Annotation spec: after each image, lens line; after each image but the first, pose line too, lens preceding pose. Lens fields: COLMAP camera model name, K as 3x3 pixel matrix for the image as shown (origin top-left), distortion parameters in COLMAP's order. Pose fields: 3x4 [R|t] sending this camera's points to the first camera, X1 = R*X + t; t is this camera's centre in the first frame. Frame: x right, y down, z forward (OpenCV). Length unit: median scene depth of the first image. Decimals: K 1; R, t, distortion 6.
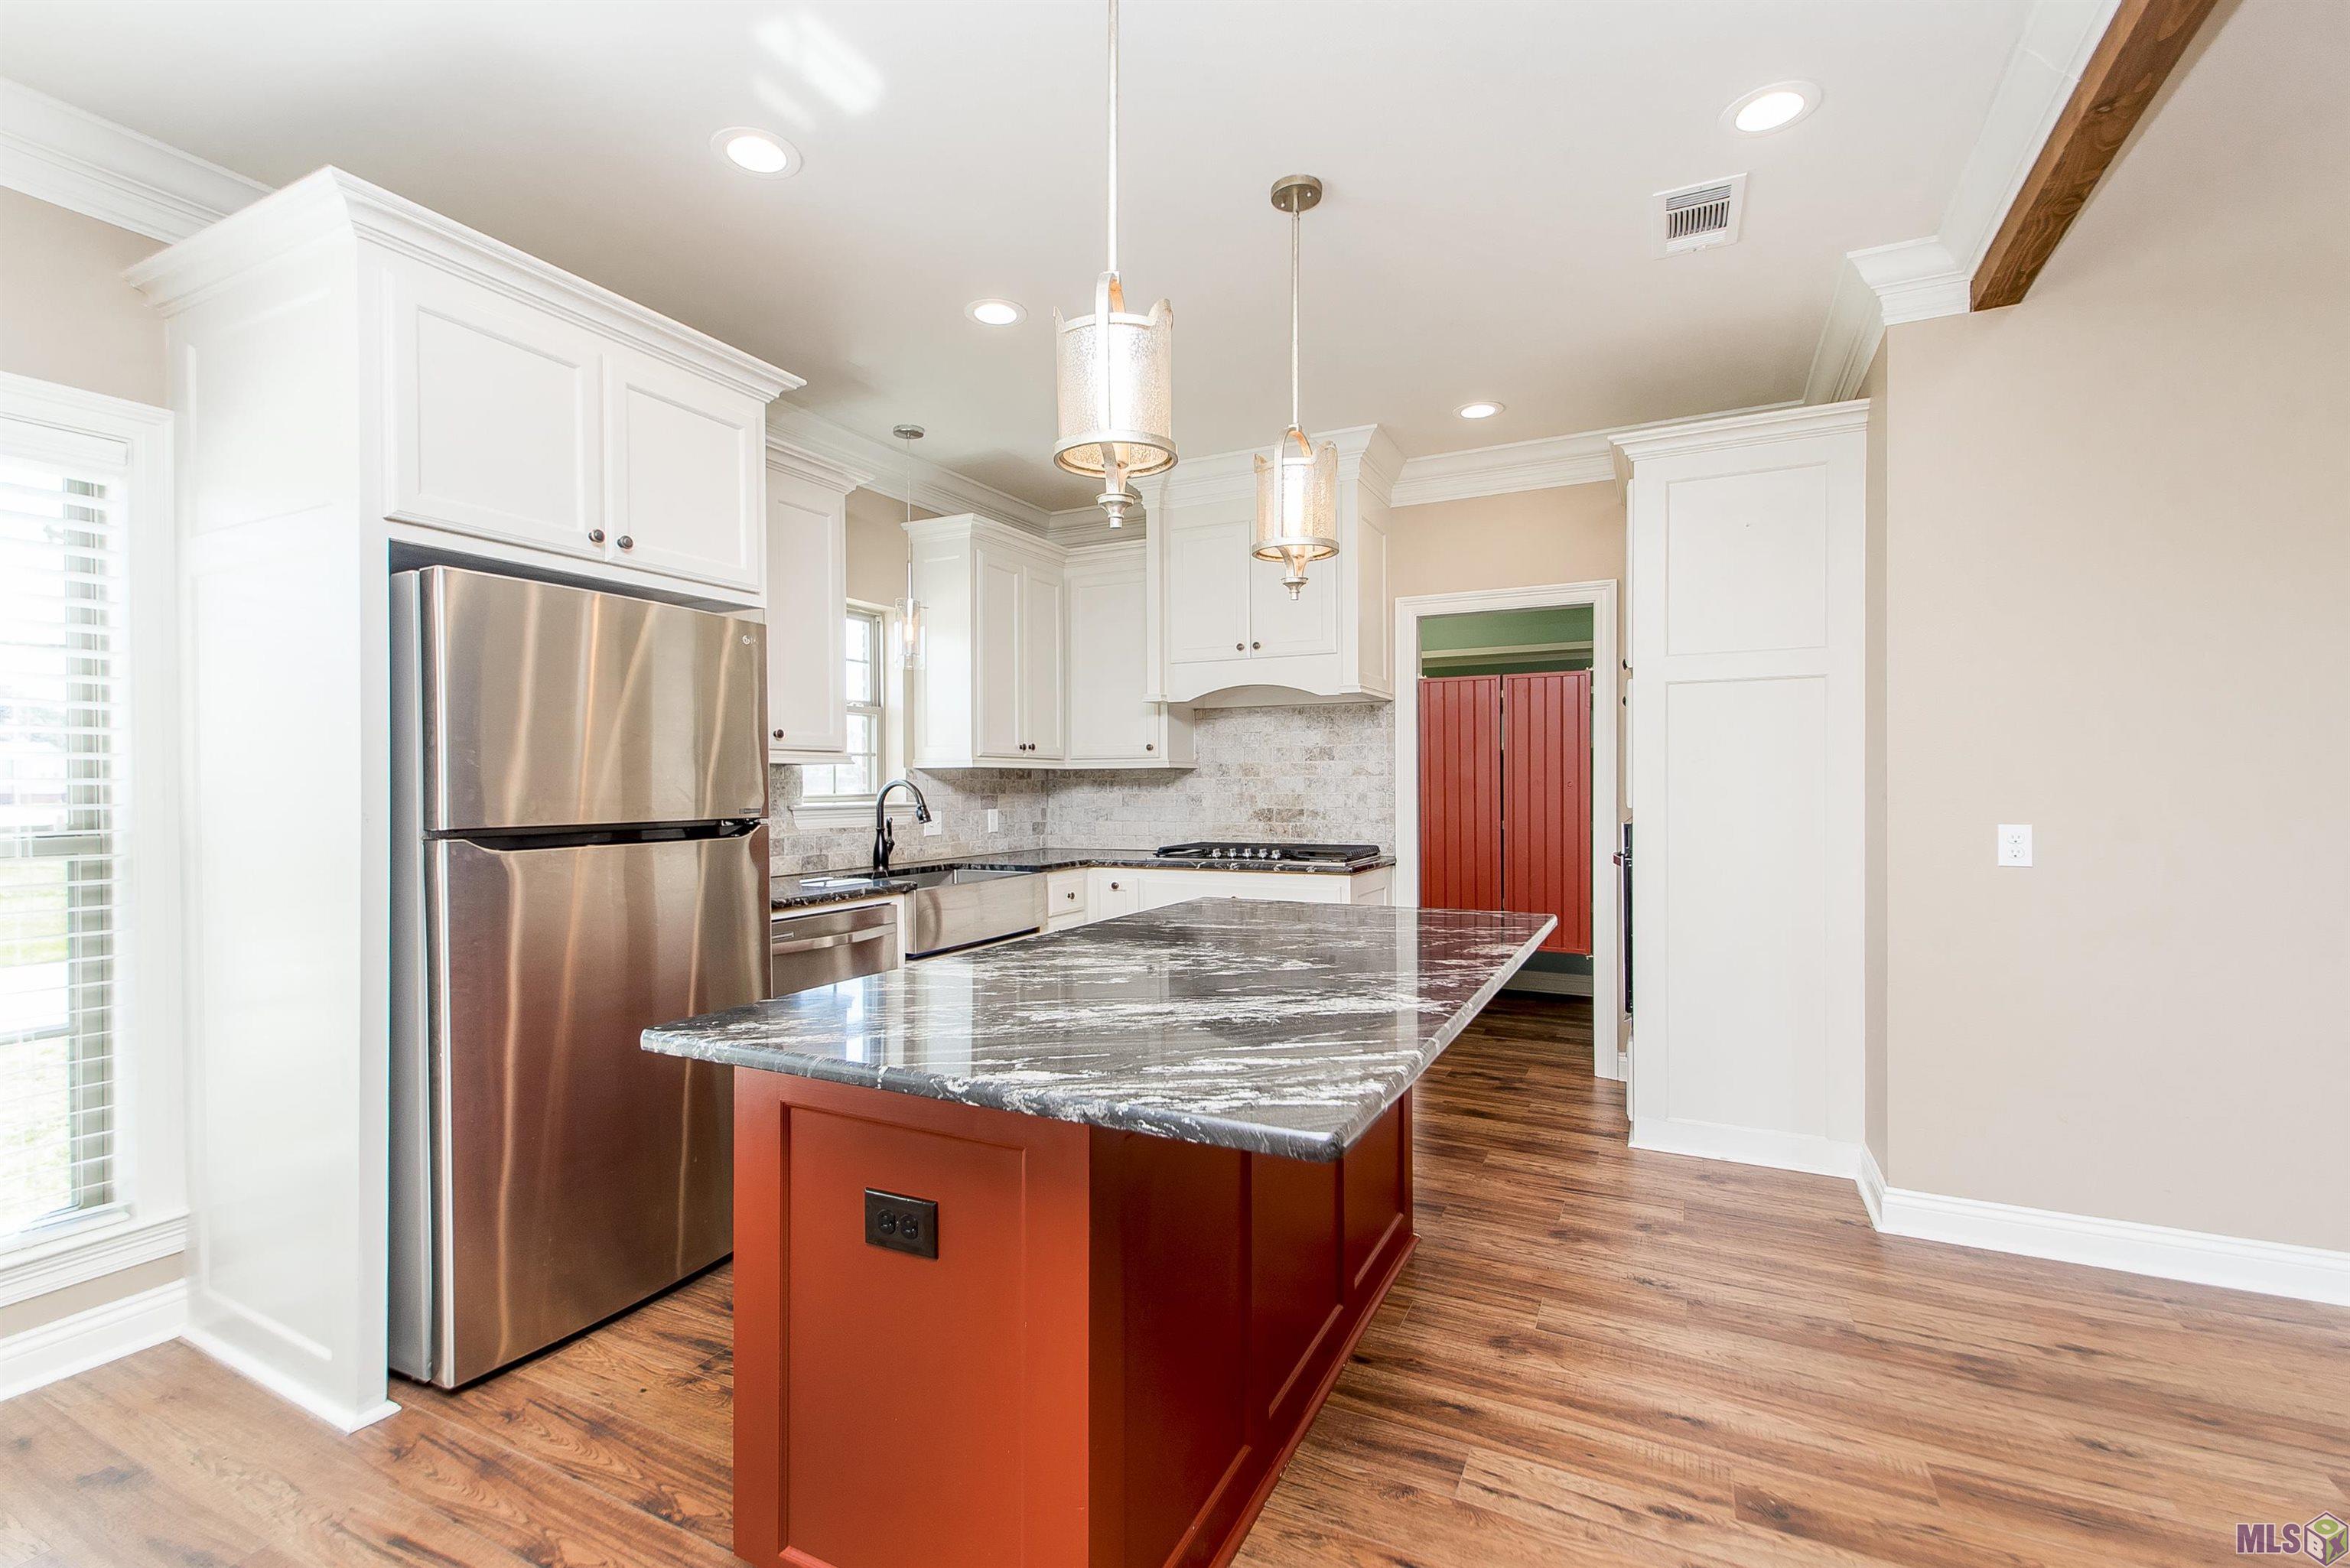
lens RADIAL K [[1015.6, 0, 1191.3], [0, 1015.6, 803.2], [0, 0, 1]] dist [0.020472, -0.007230]
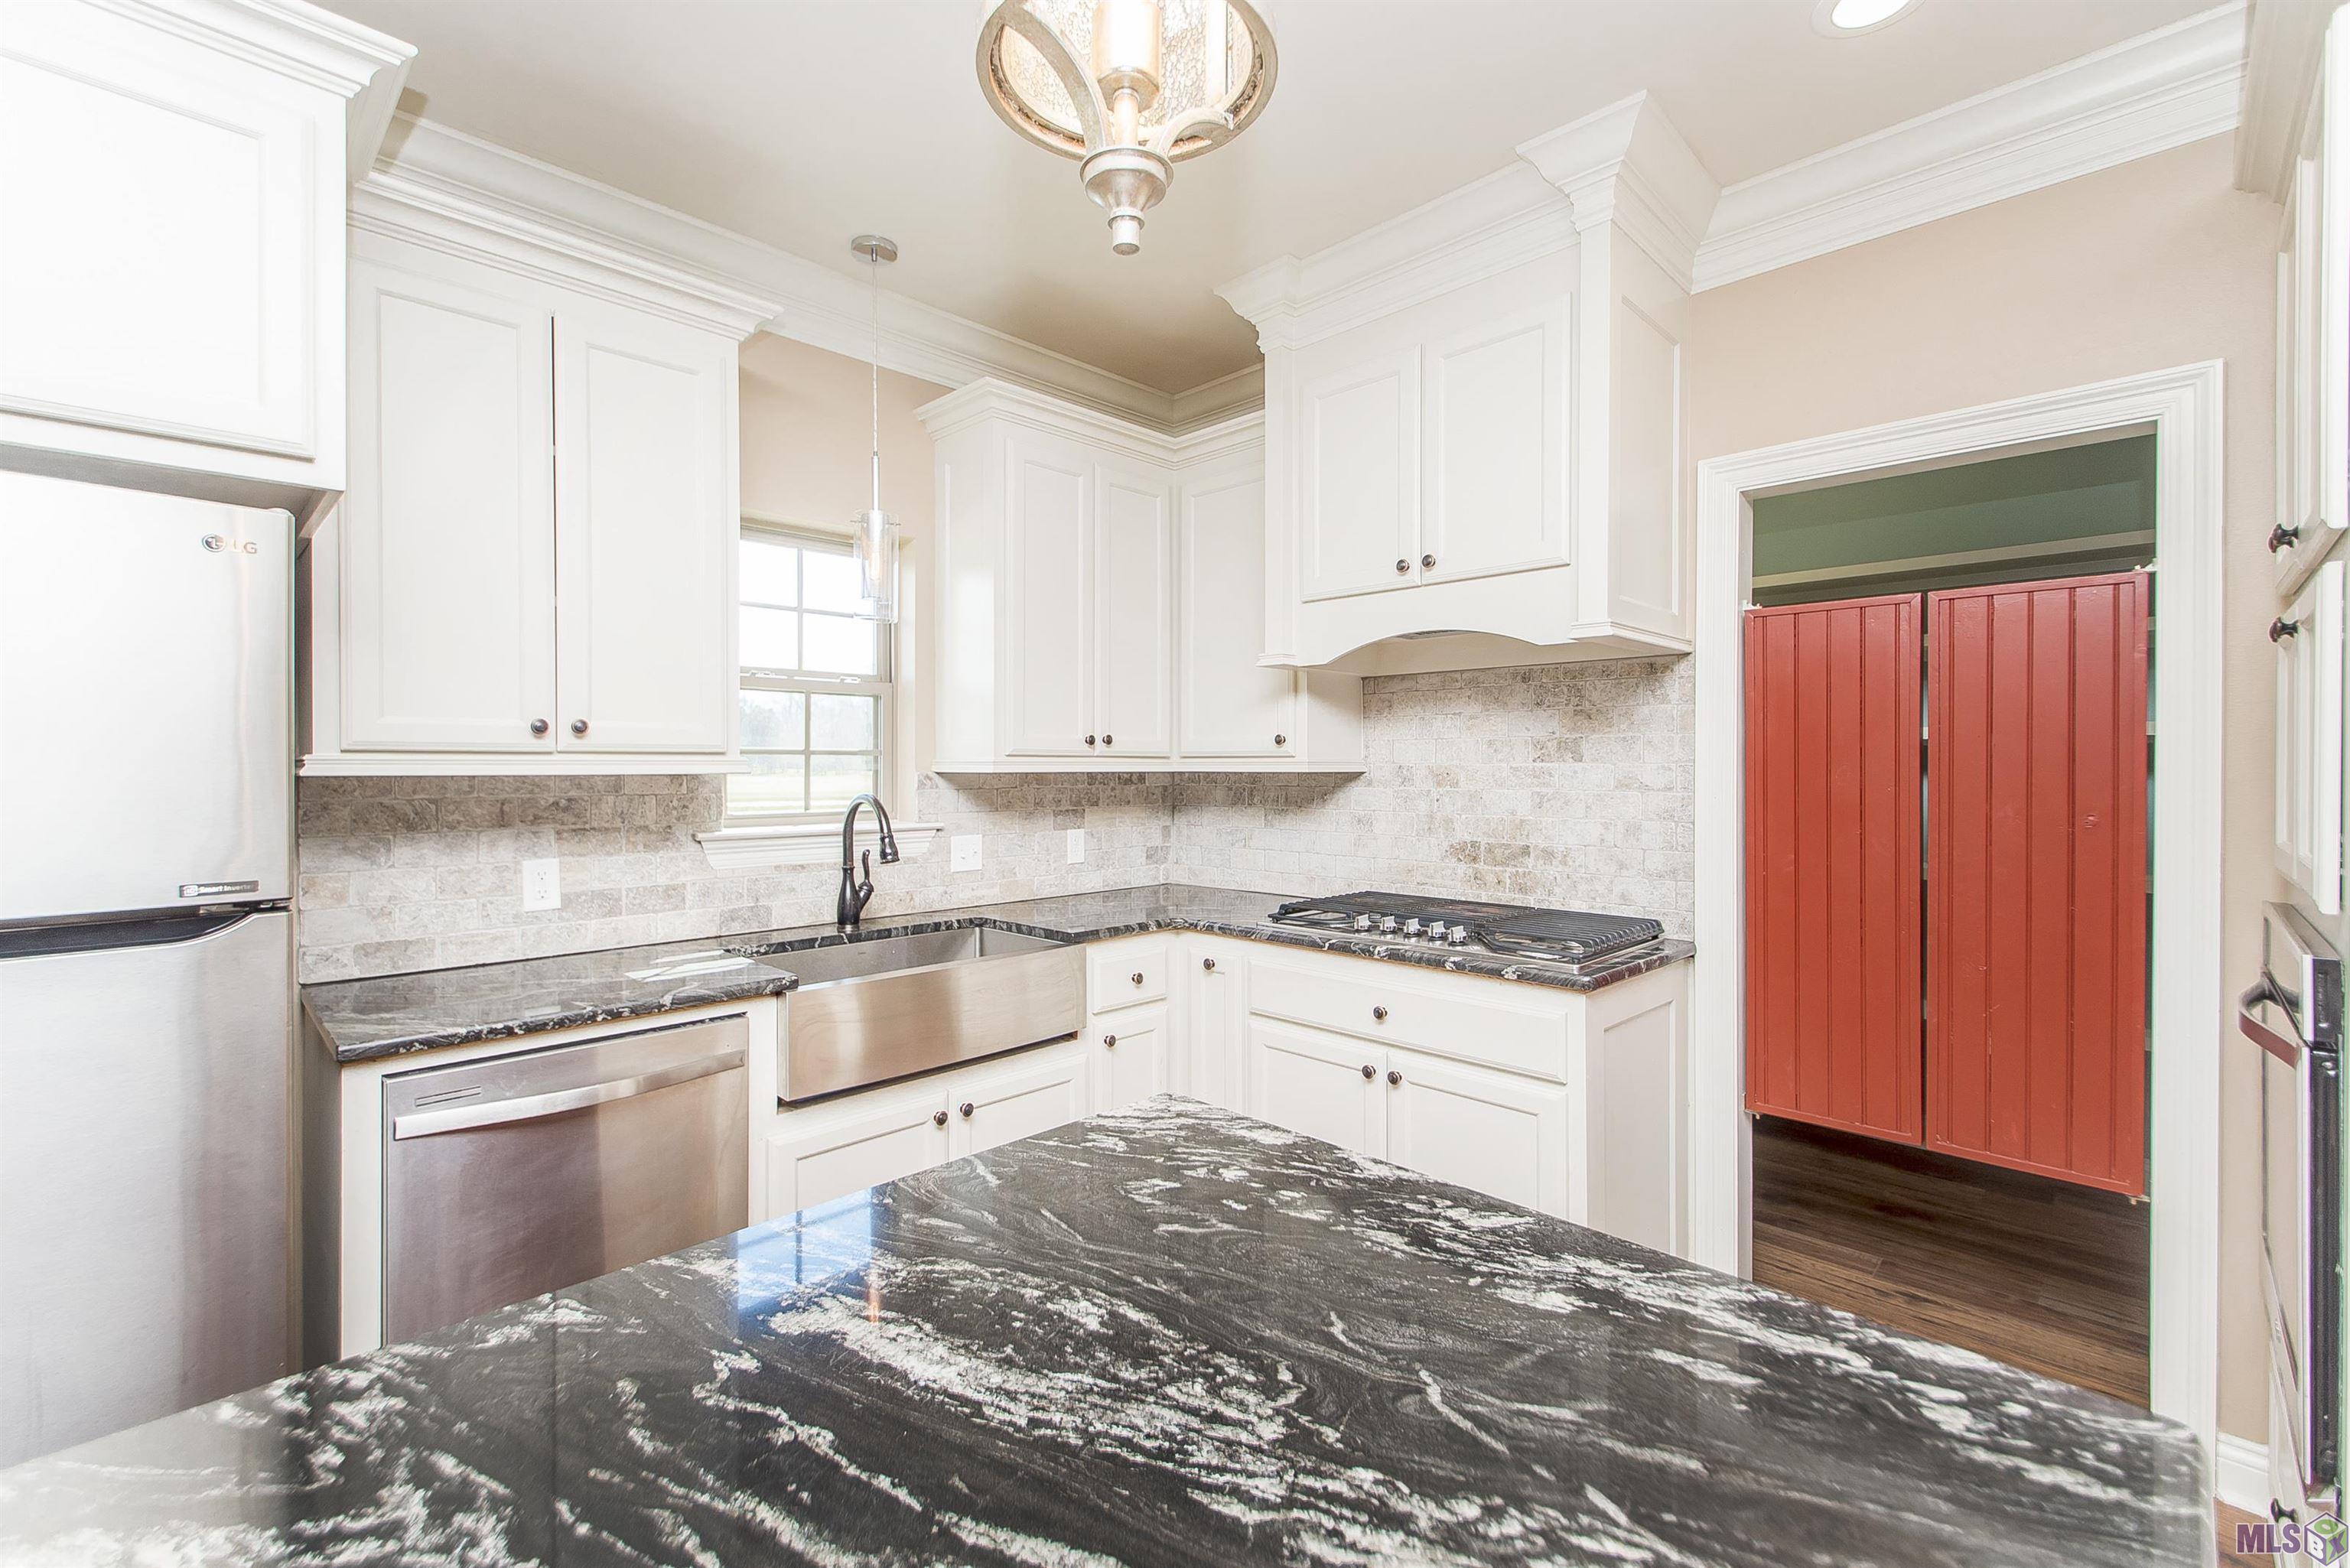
lens RADIAL K [[1015.6, 0, 1180.2], [0, 1015.6, 790.5], [0, 0, 1]] dist [0.020472, -0.007230]
pose [[0.954614, 0.015340, -0.297450, 0.106492], [-0.013159, 0.999870, 0.009333, -0.034649], [0.297554, -0.004996, 0.954692, 0.419957]]
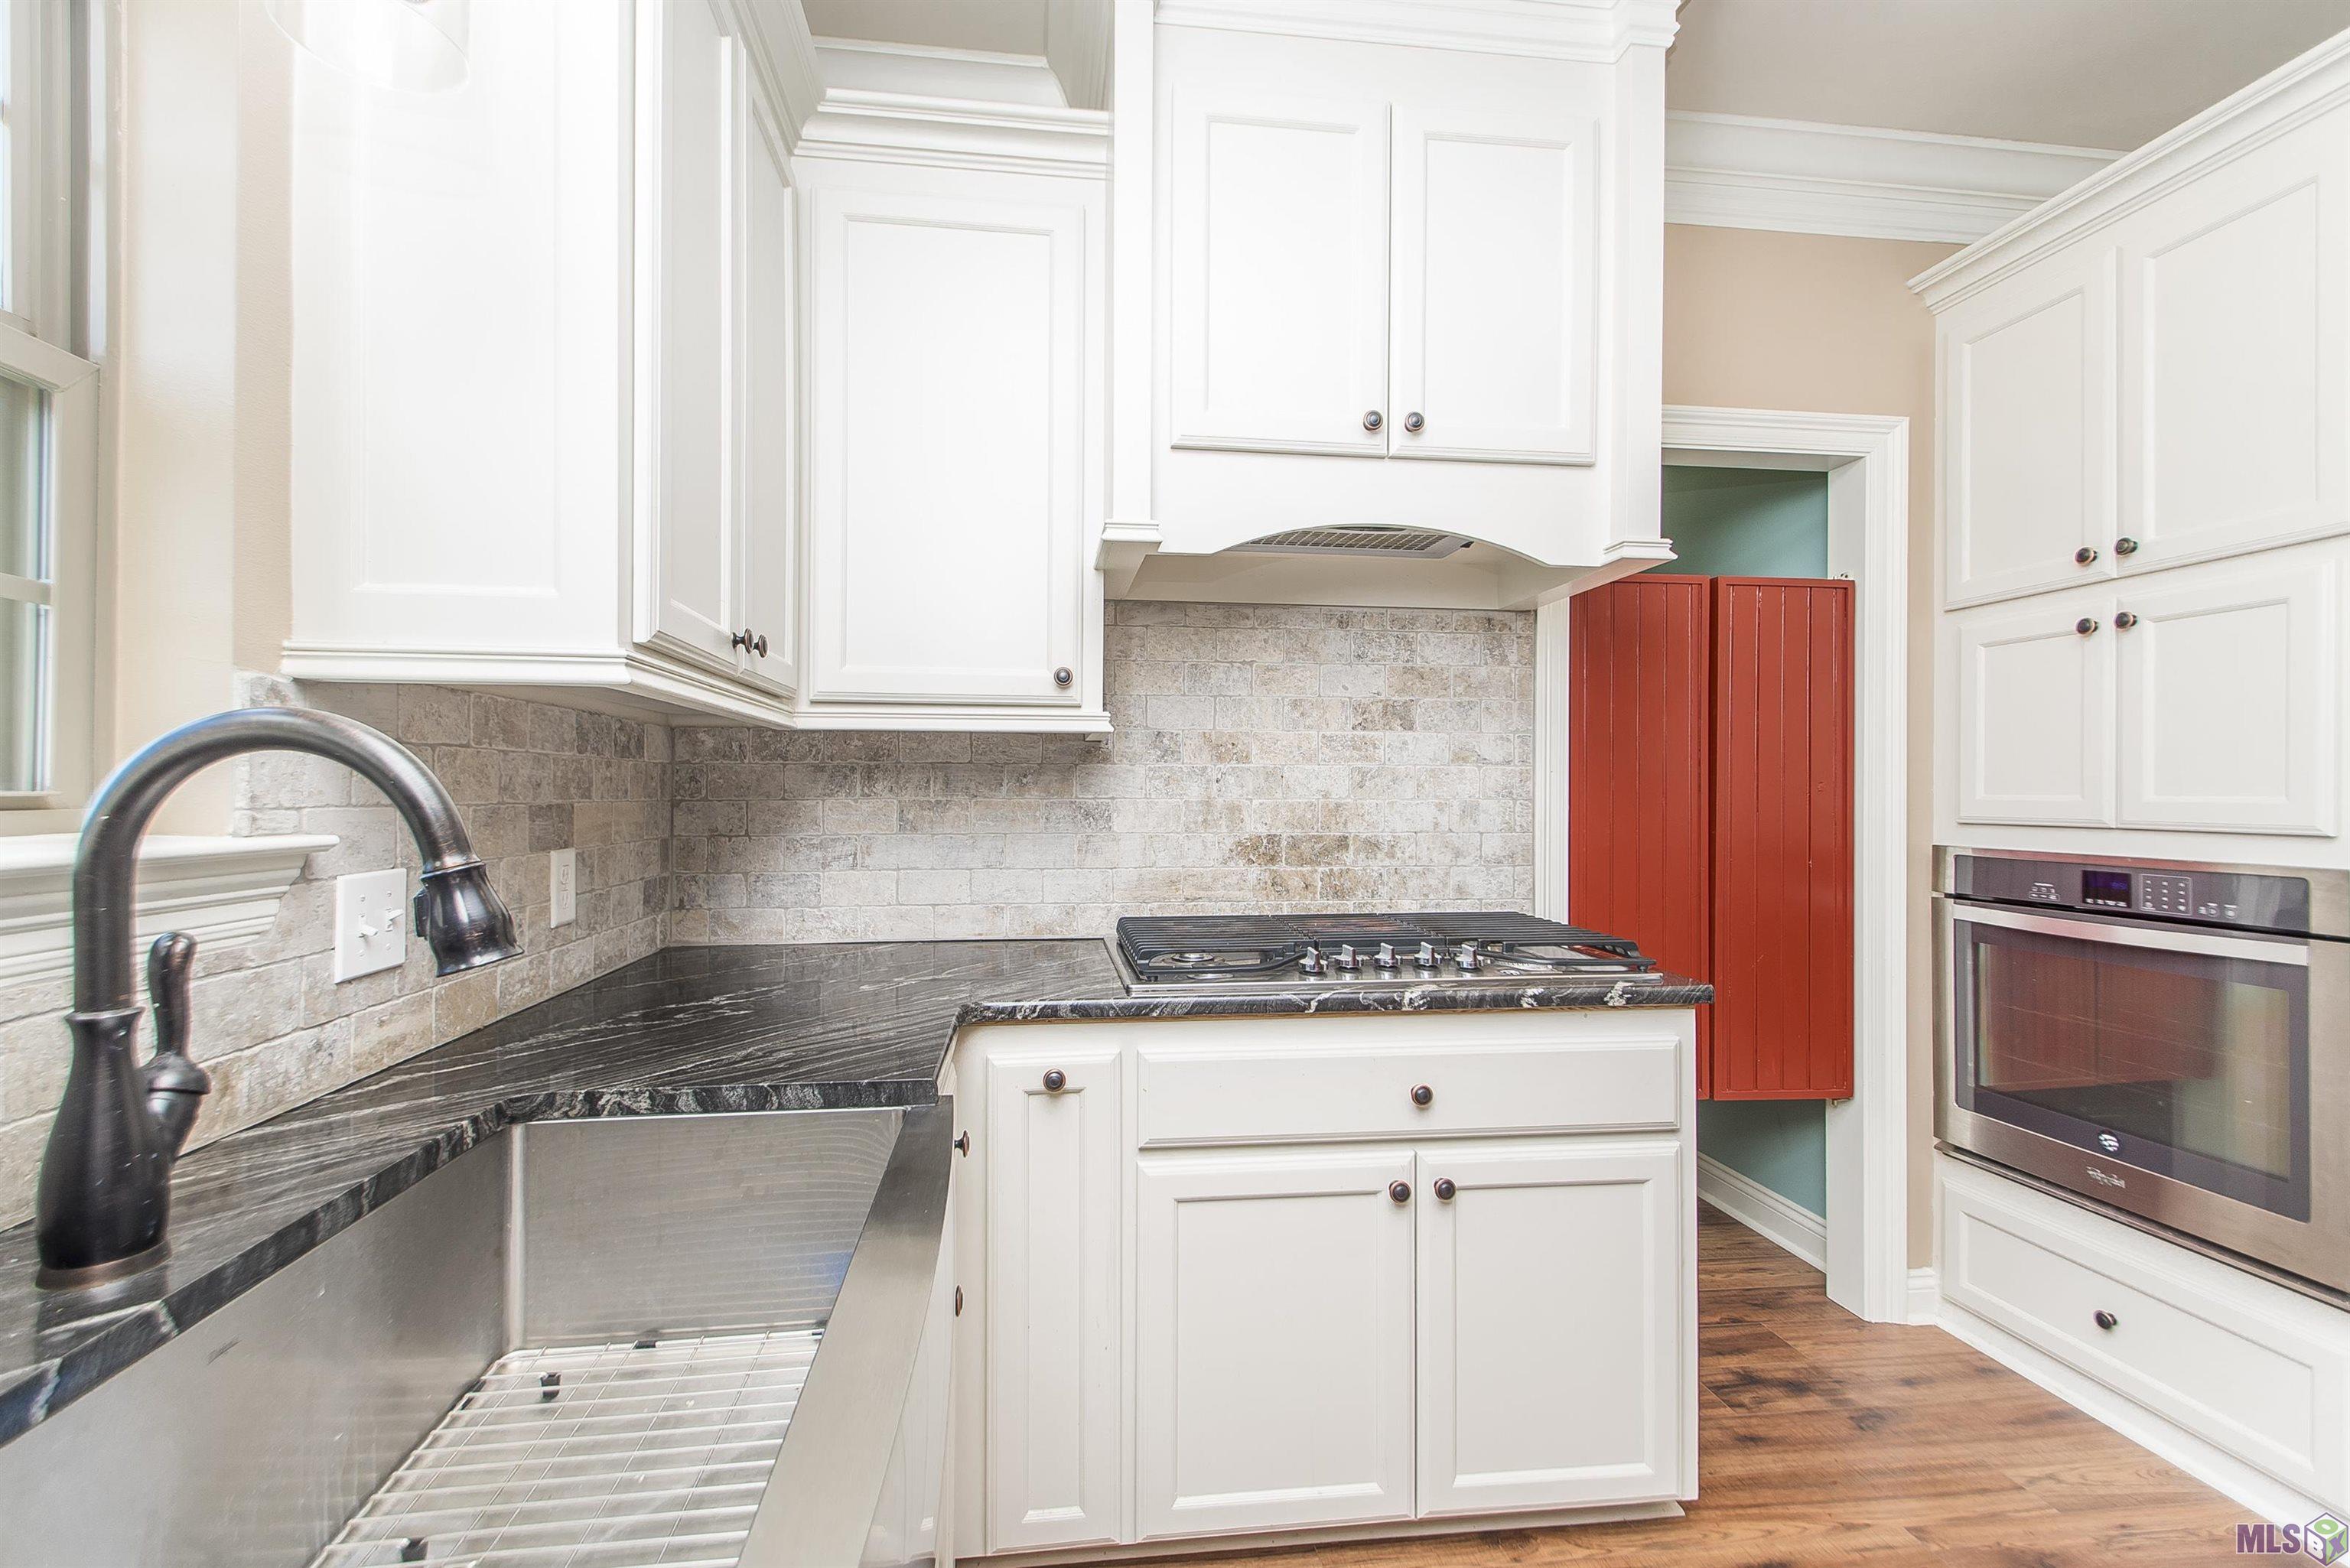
lens RADIAL K [[1015.6, 0, 1188.1], [0, 1015.6, 774.6], [0, 0, 1]] dist [0.020472, -0.007230]
pose [[0.823839, 0.020284, 0.566460, -0.255361], [-0.000497, 0.999385, -0.035063, -0.007056], [-0.566823, 0.028605, 0.823343, 0.761747]]
